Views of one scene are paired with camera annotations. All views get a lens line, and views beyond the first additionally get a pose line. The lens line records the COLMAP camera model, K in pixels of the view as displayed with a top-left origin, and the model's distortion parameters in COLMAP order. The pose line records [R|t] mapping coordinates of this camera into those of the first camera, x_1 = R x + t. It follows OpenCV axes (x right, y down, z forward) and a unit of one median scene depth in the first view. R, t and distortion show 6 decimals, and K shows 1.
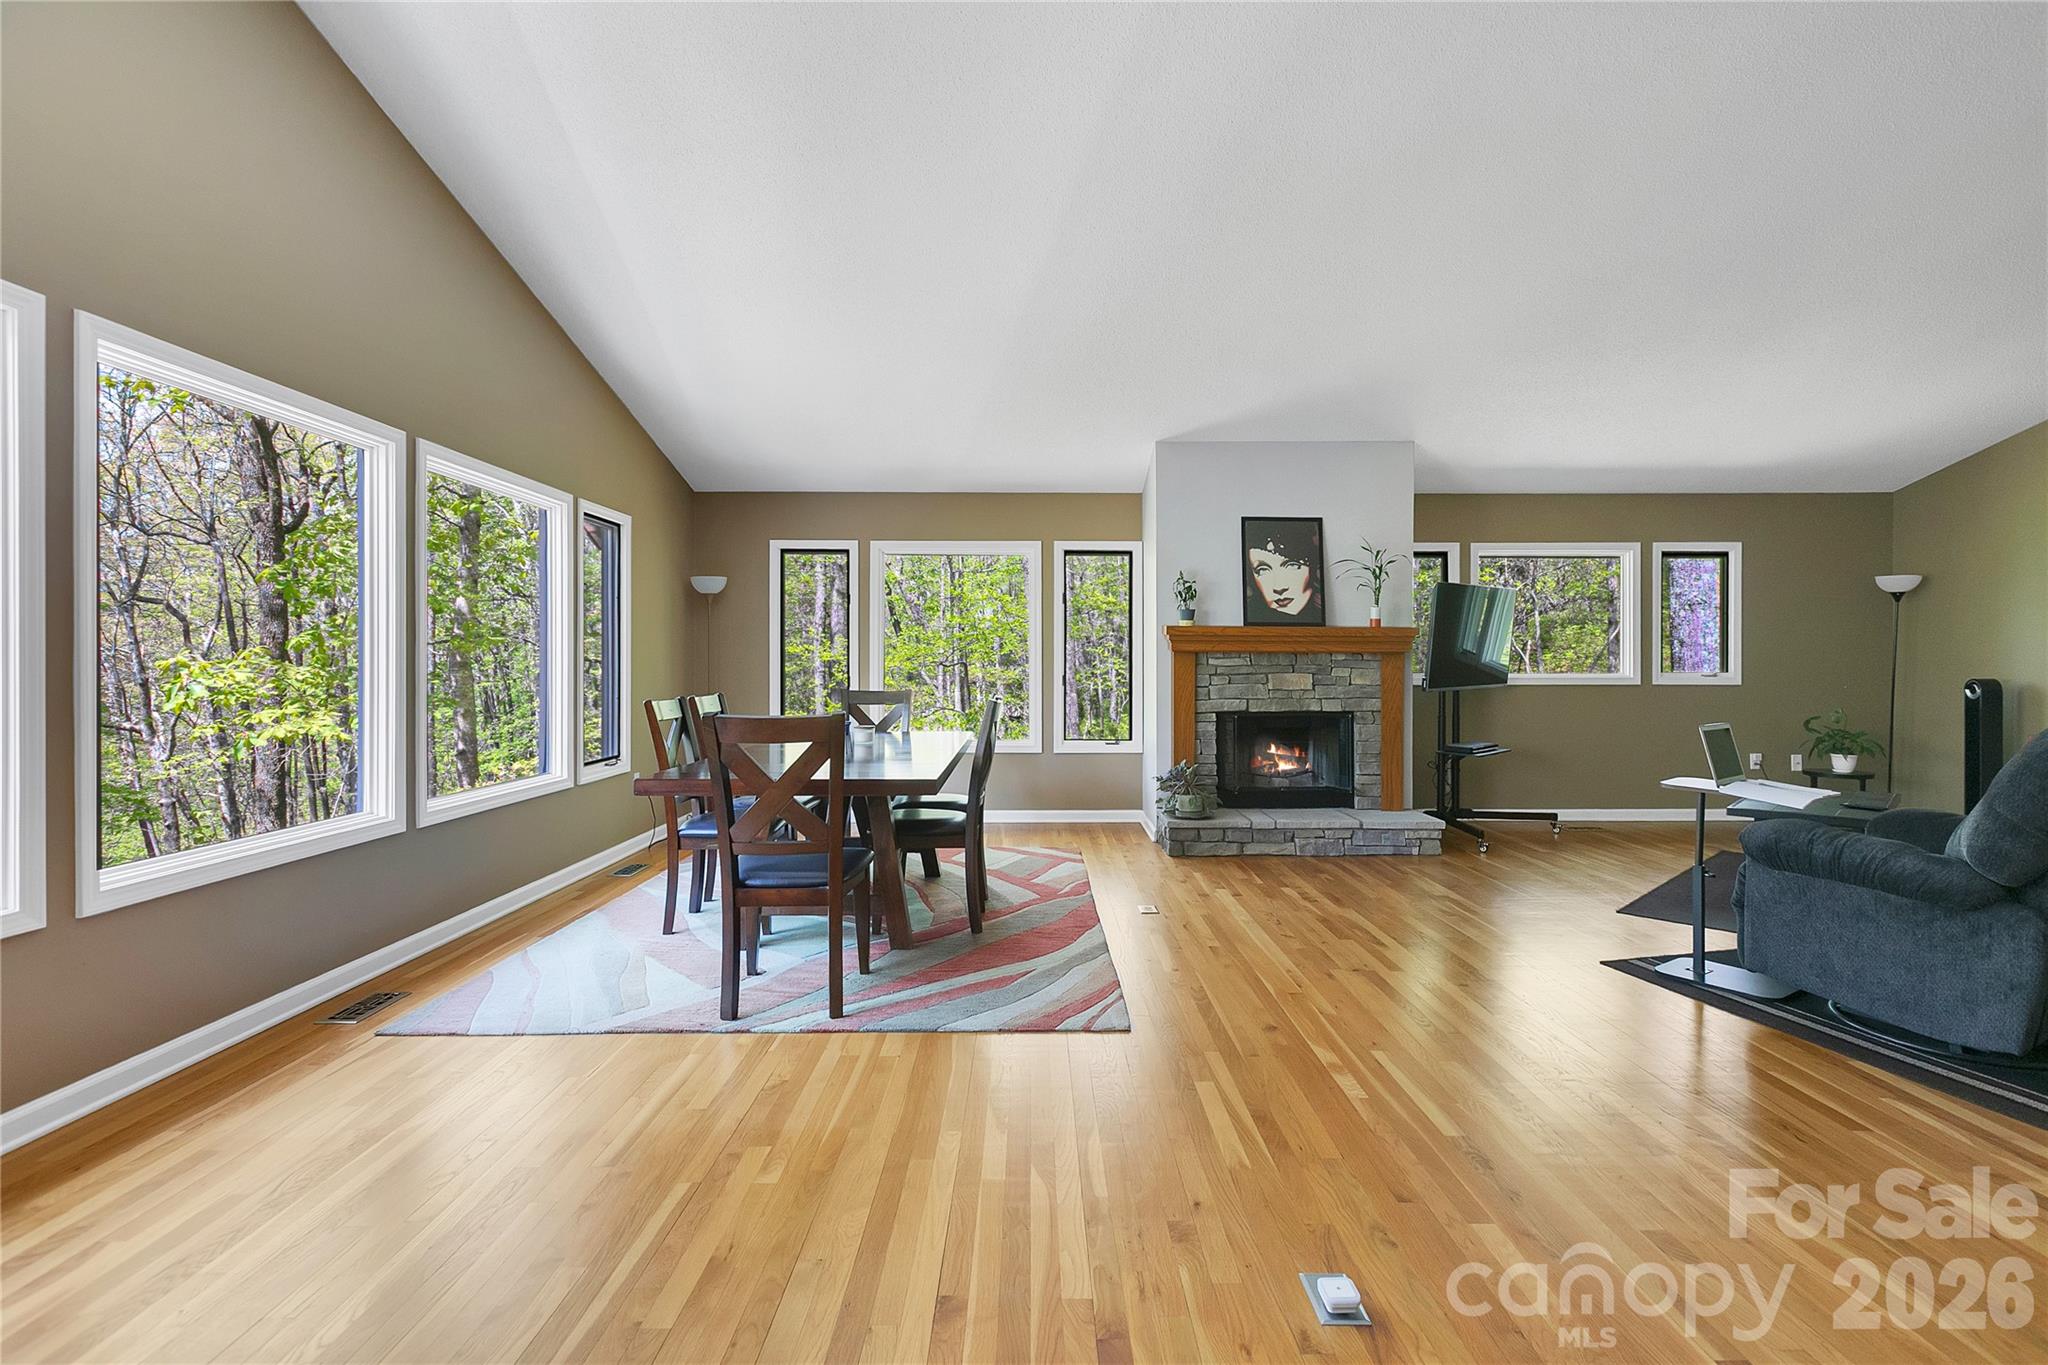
lens RADIAL K [[928.4, 0, 1041.3], [0, 928.4, 664.9], [0, 0, 1]] dist [0.006143, -0.000699]
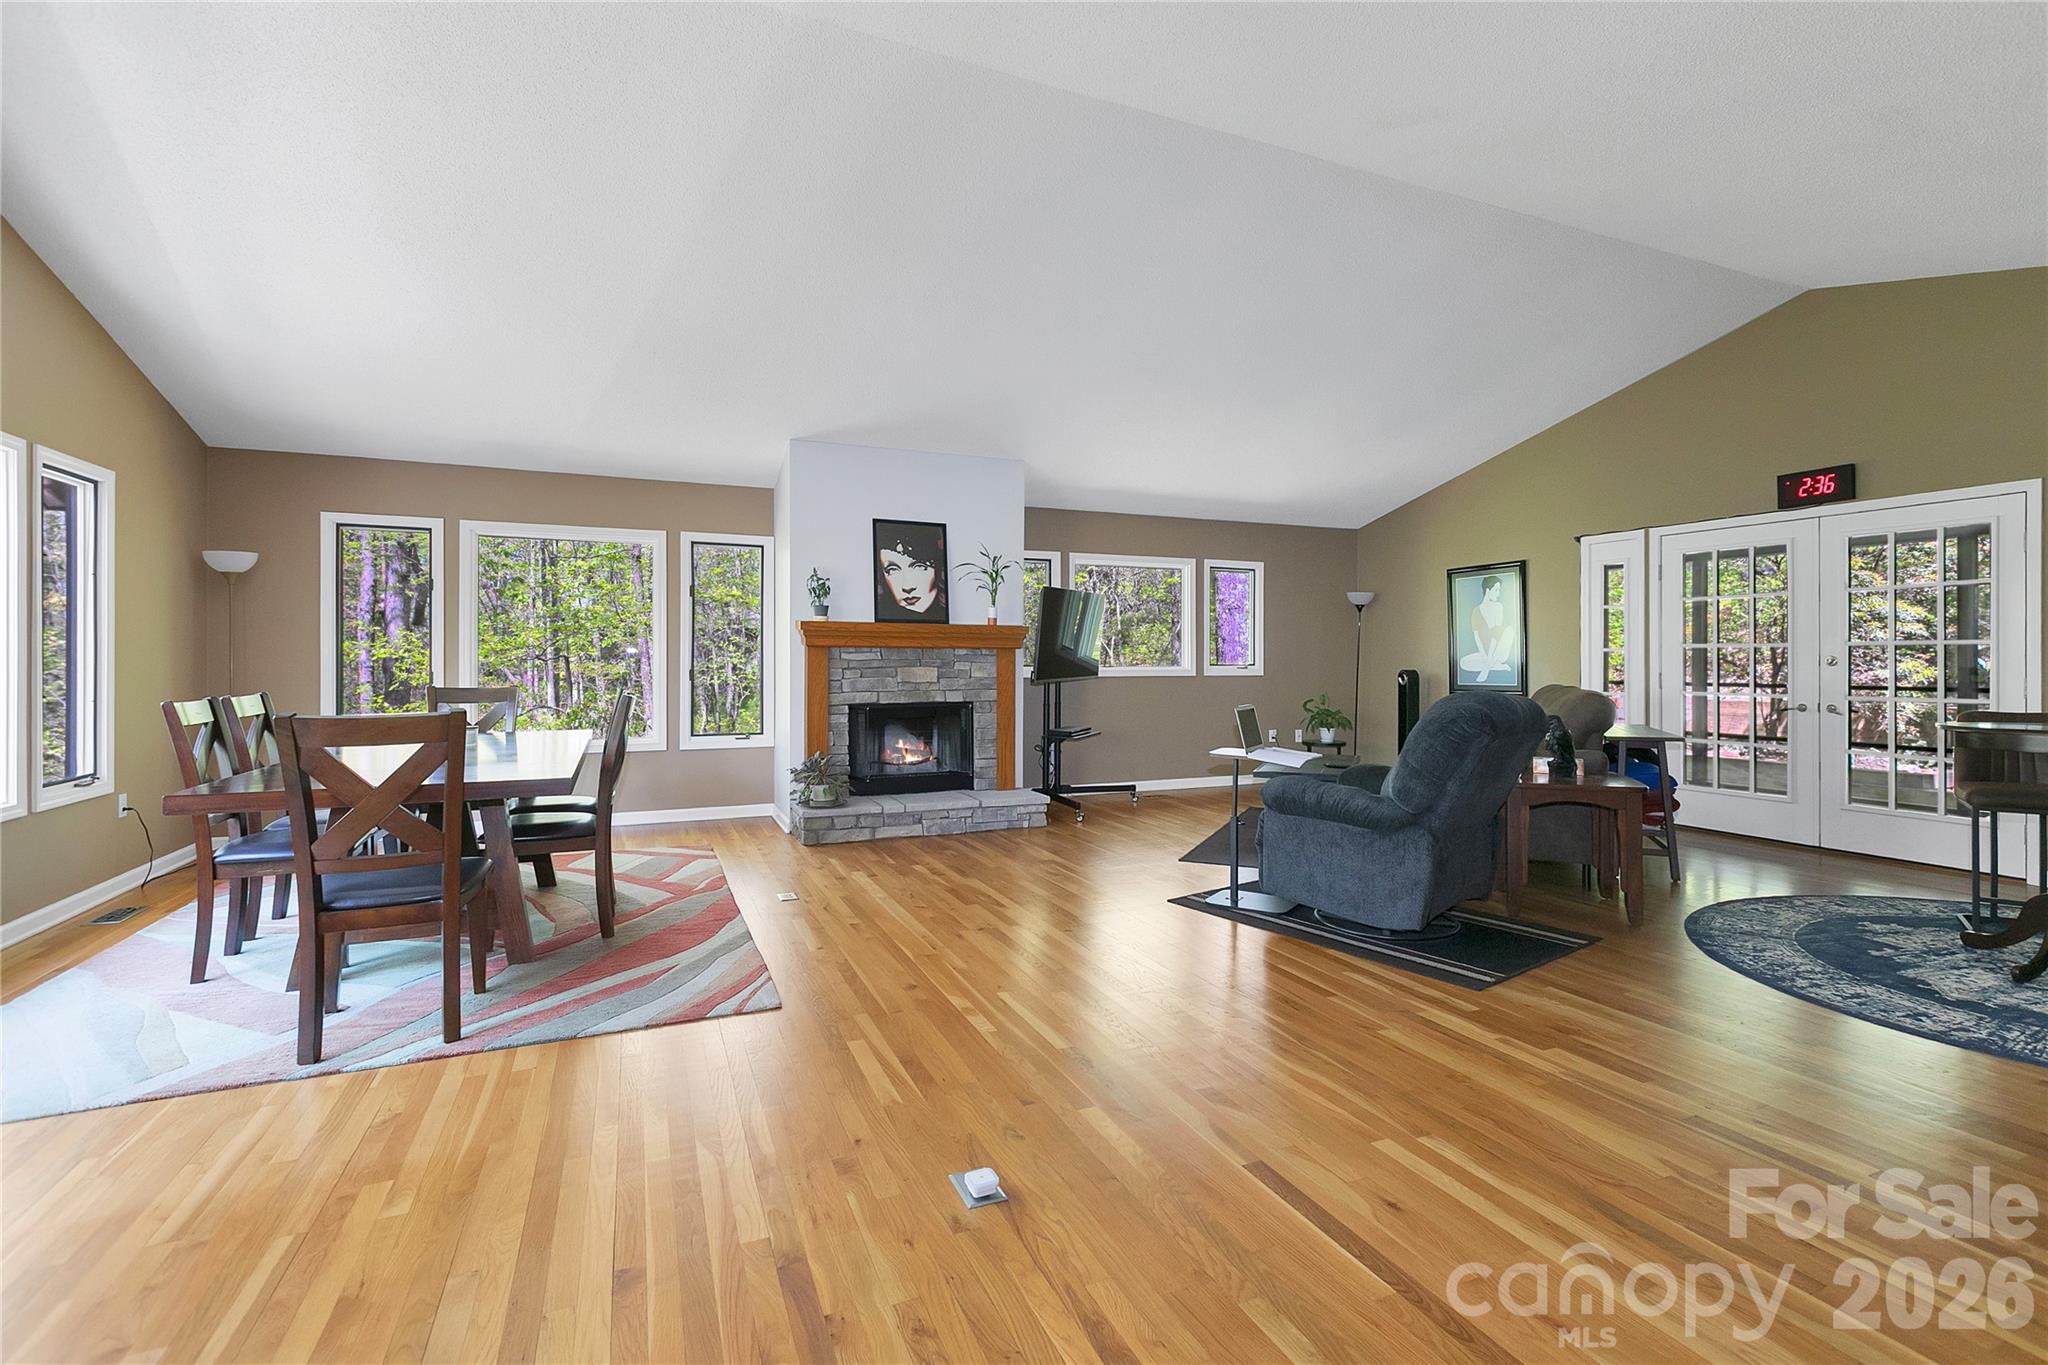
lens RADIAL K [[928.4, 0, 1031.0], [0, 928.4, 649.7], [0, 0, 1]] dist [0.006143, -0.000699]
pose [[0.922325, 0.004379, 0.386390, -0.043388], [-0.000440, 0.999947, -0.010282, 0.000195], [-0.386414, 0.009313, 0.922278, -0.067756]]
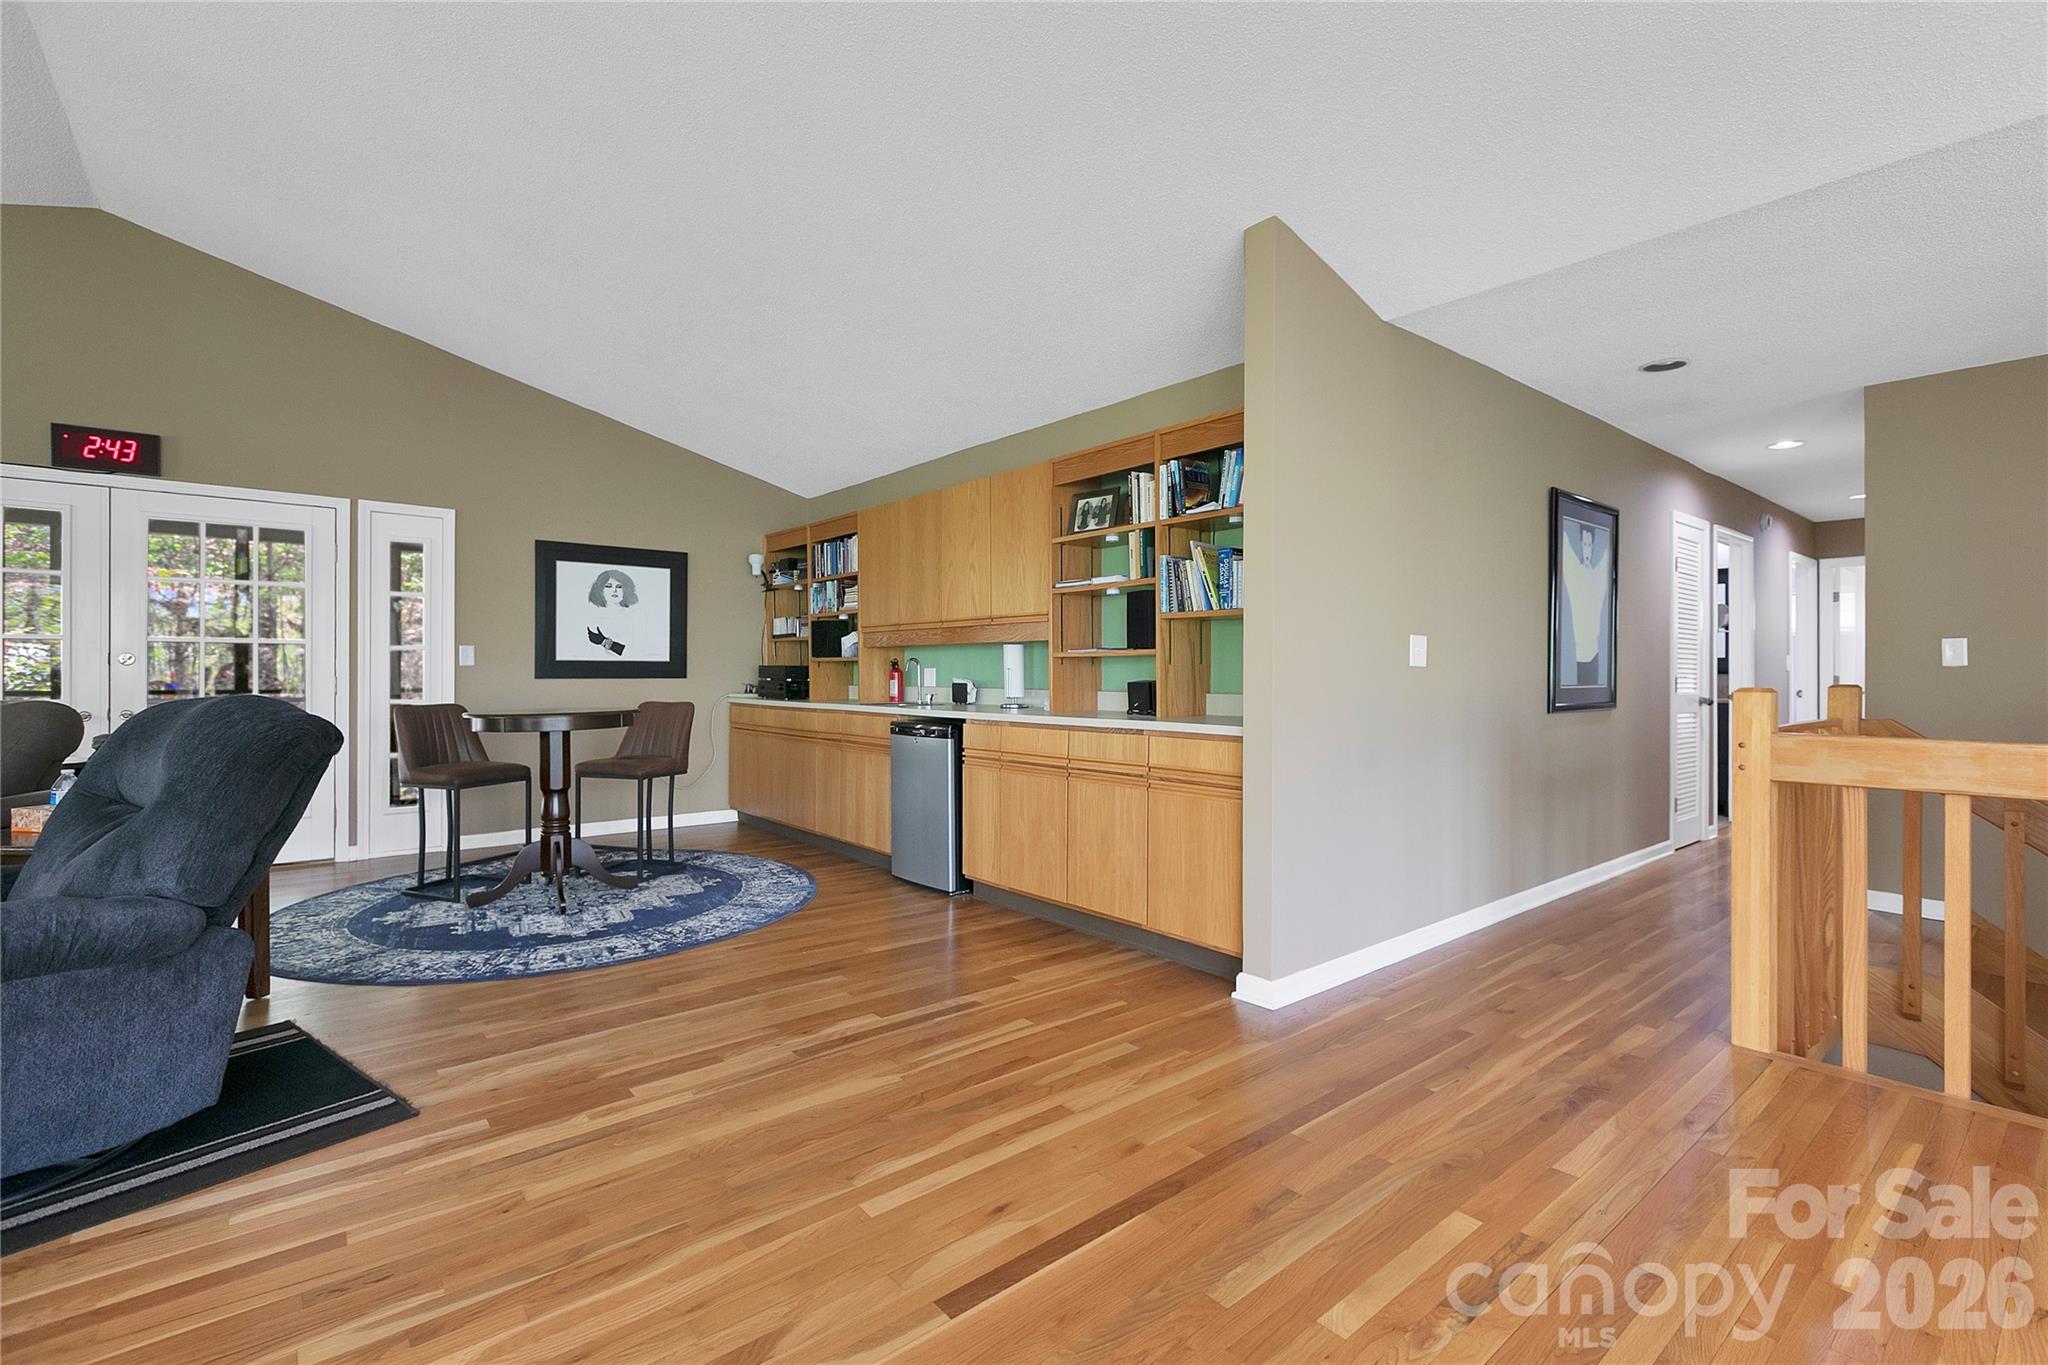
lens RADIAL K [[928.4, 0, 1031.0], [0, 928.4, 675.1], [0, 0, 1]] dist [0.006143, -0.000699]
pose [[-0.634367, -0.002532, 0.773028, -0.052171], [-0.004663, 0.999989, -0.000551, 0.019451], [-0.773018, -0.003955, -0.634371, 0.701366]]
